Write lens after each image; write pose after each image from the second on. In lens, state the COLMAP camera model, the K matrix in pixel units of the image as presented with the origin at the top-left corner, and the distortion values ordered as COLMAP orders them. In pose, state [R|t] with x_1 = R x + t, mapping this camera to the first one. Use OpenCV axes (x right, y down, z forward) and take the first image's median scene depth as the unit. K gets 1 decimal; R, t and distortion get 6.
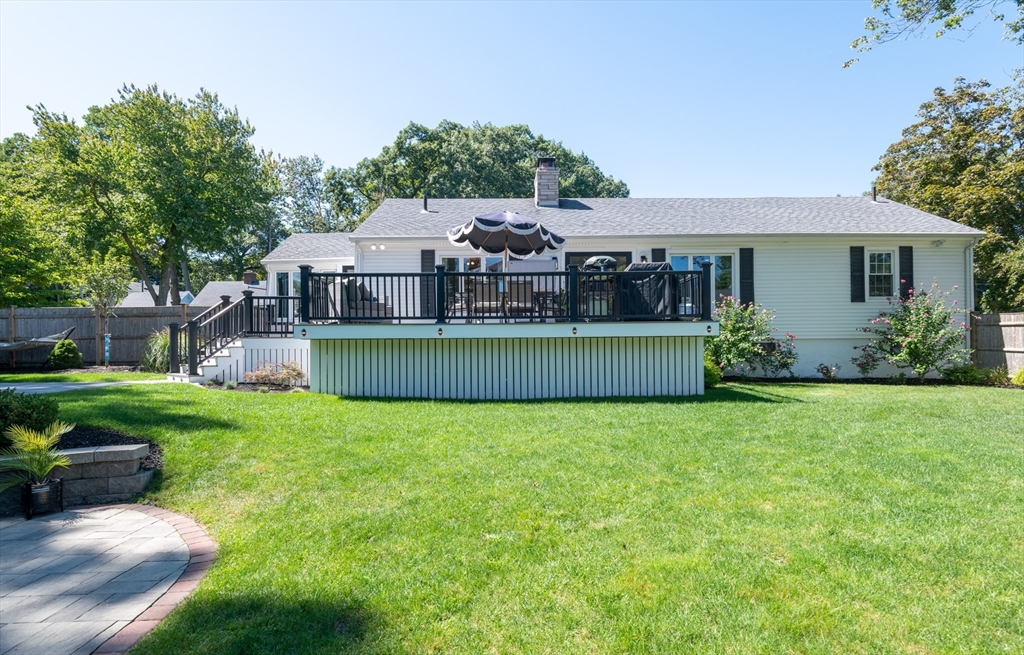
lens RADIAL K [[524.7, 0, 515.9], [0, 524.7, 346.8], [0, 0, 1]] dist [0.001940, -0.012526]
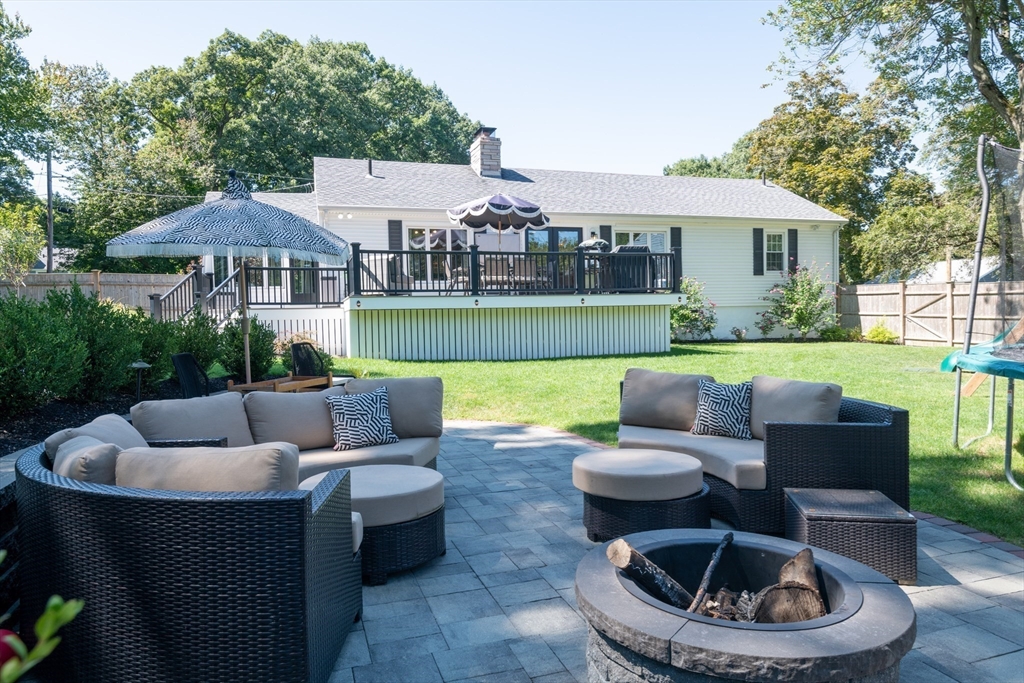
lens RADIAL K [[679.7, 0, 512.0], [0, 679.7, 341.5], [0, 0, 1]] dist [0.004184, -0.020220]
pose [[0.954482, -0.022557, 0.297416, -0.316140], [0.012429, 0.999278, 0.035900, 0.002701], [-0.298011, -0.030569, 0.954073, -0.286335]]
